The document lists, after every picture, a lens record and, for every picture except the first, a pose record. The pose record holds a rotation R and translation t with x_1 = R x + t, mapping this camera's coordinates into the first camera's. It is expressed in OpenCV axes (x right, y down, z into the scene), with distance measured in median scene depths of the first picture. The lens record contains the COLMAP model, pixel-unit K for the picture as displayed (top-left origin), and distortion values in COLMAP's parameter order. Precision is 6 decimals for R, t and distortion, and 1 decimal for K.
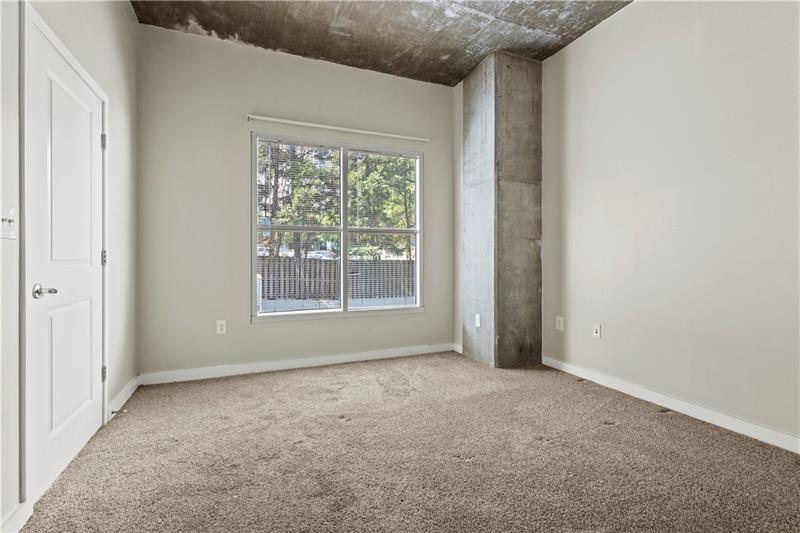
lens RADIAL K [[367.5, 0, 397.9], [0, 367.5, 264.2], [0, 0, 1]] dist [0.009477, -0.002127]
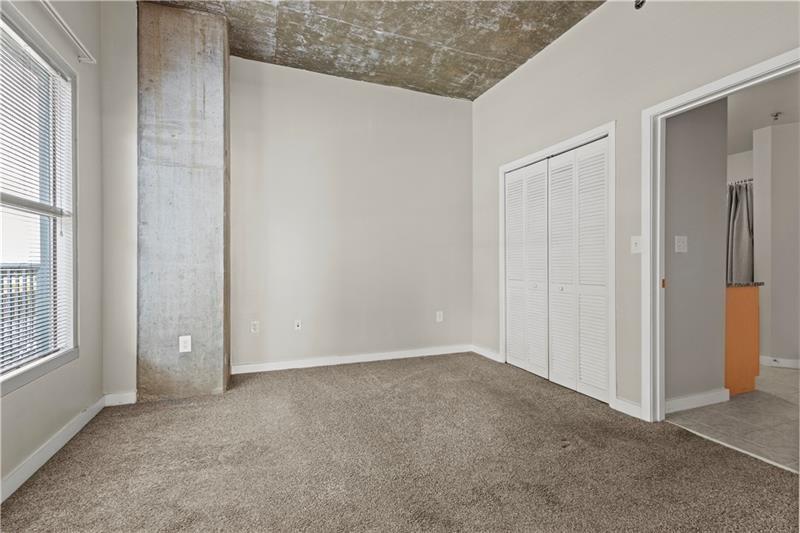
lens RADIAL K [[367.5, 0, 400.3], [0, 367.5, 267.5], [0, 0, 1]] dist [0.009477, -0.002127]
pose [[0.027637, -0.004627, 0.999607, -0.544639], [0.007516, 0.999962, 0.004421, -0.005921], [-0.999590, 0.007391, 0.027671, 0.542307]]
